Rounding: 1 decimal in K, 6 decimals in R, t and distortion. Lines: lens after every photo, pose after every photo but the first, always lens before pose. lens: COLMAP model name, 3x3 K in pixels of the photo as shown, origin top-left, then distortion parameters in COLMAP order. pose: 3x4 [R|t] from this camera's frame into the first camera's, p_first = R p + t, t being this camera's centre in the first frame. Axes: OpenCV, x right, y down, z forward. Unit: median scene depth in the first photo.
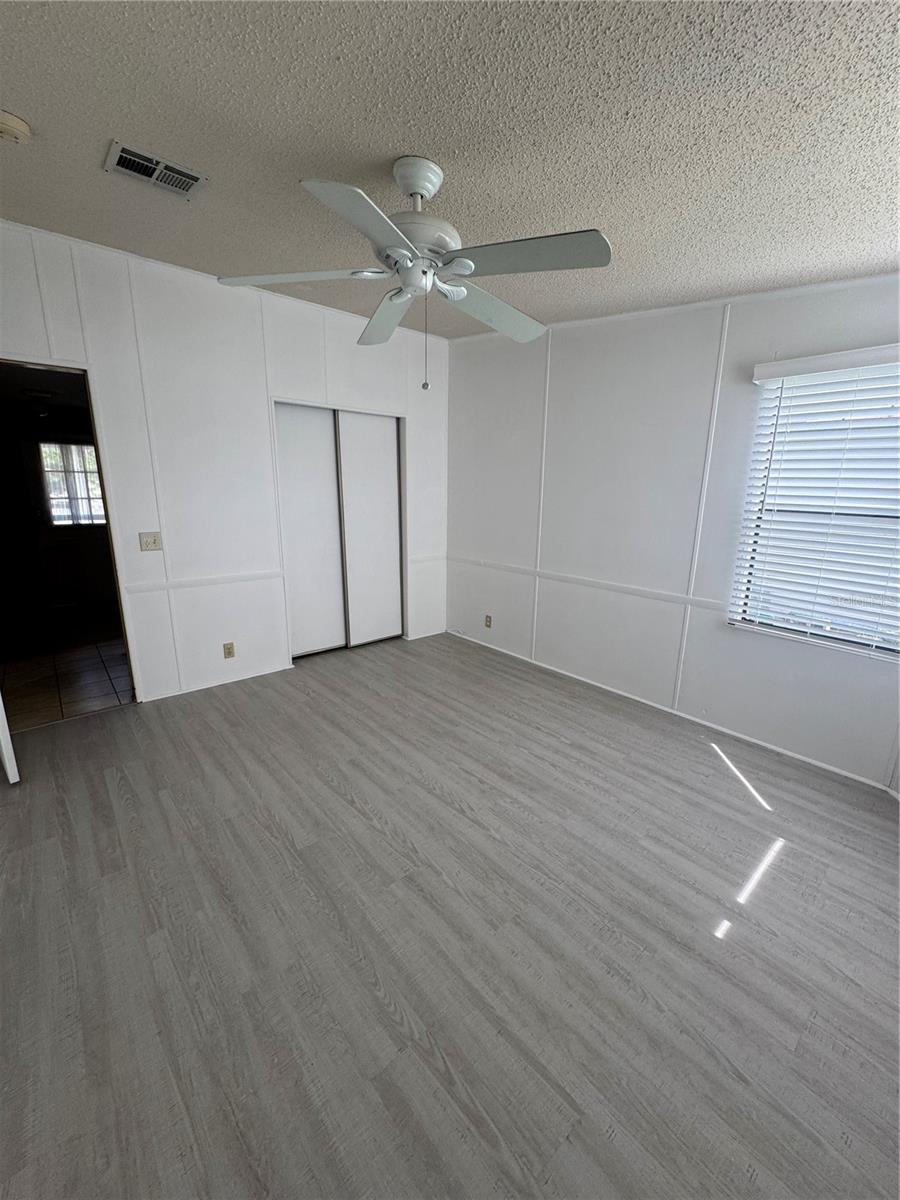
lens RADIAL K [[477.5, 0, 450.0], [0, 477.5, 600.0], [0, 0, 1]] dist [-0.002578, 0.000348]
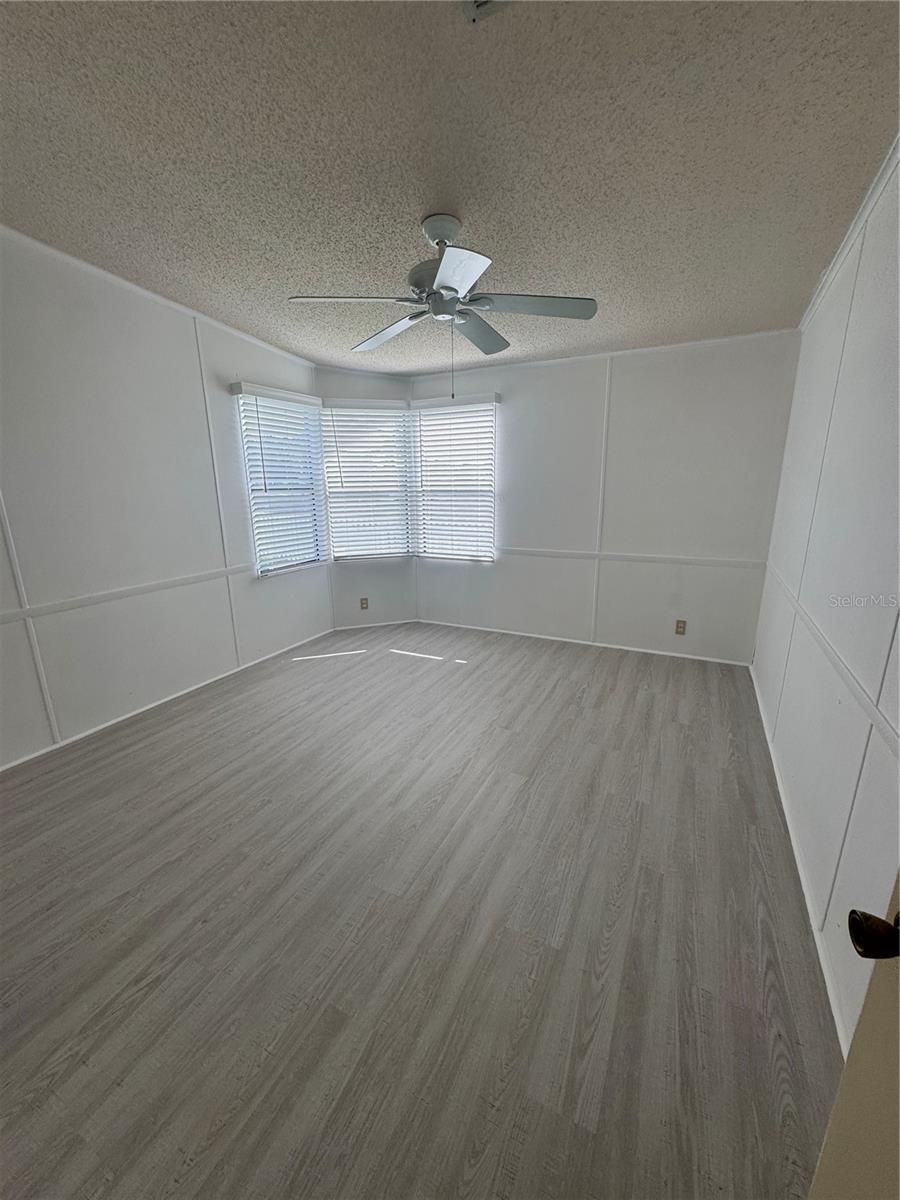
lens RADIAL K [[477.5, 0, 450.0], [0, 477.5, 600.0], [0, 0, 1]] dist [-0.002578, 0.000348]
pose [[-0.382493, -0.238130, 0.892745, -1.008069], [0.220071, 0.914930, 0.338337, -0.276399], [-0.897367, 0.325879, -0.297549, 1.161010]]
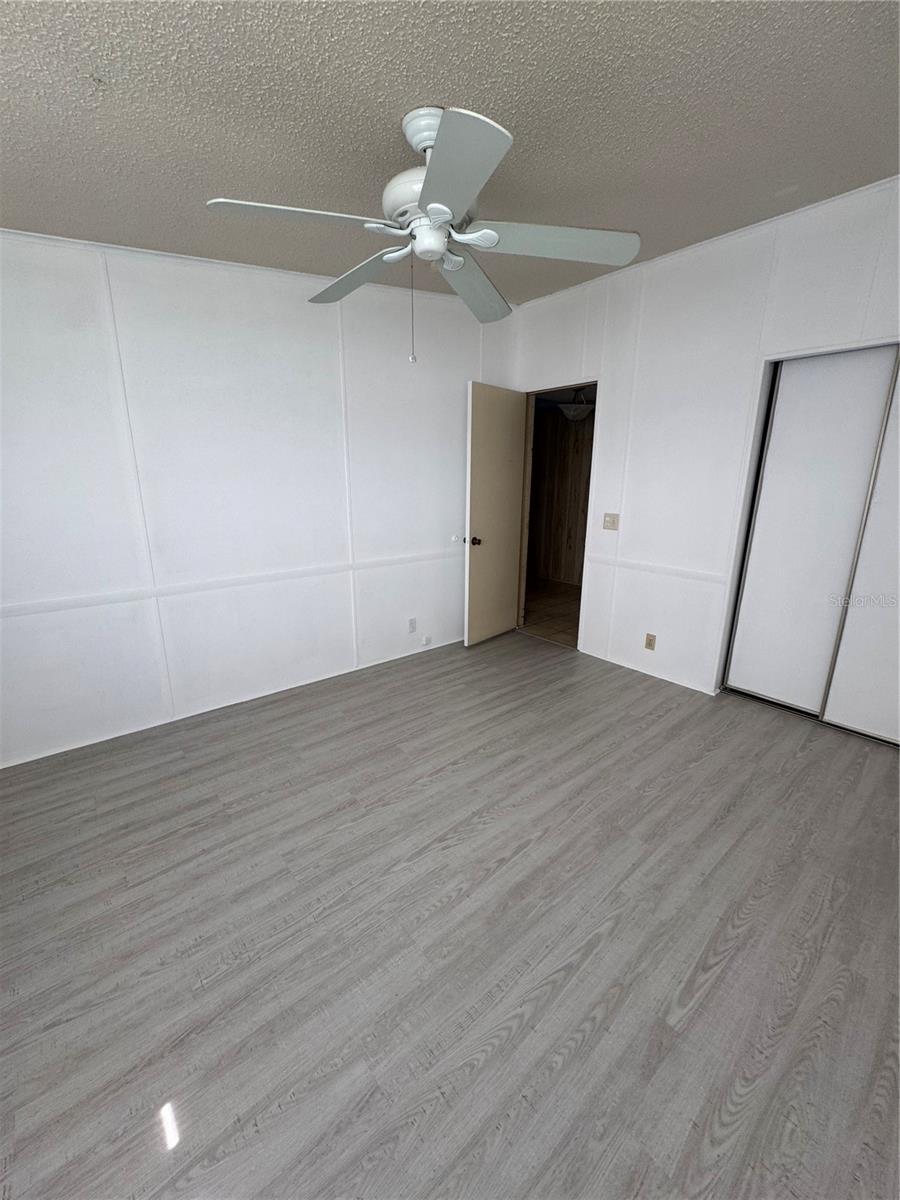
lens RADIAL K [[477.5, 0, 450.0], [0, 477.5, 600.0], [0, 0, 1]] dist [-0.002578, 0.000348]
pose [[-0.011073, 0.241465, -0.970346, 0.726277], [-0.234666, 0.942677, 0.237257, -0.171557], [0.972013, 0.230335, 0.046225, 0.829009]]
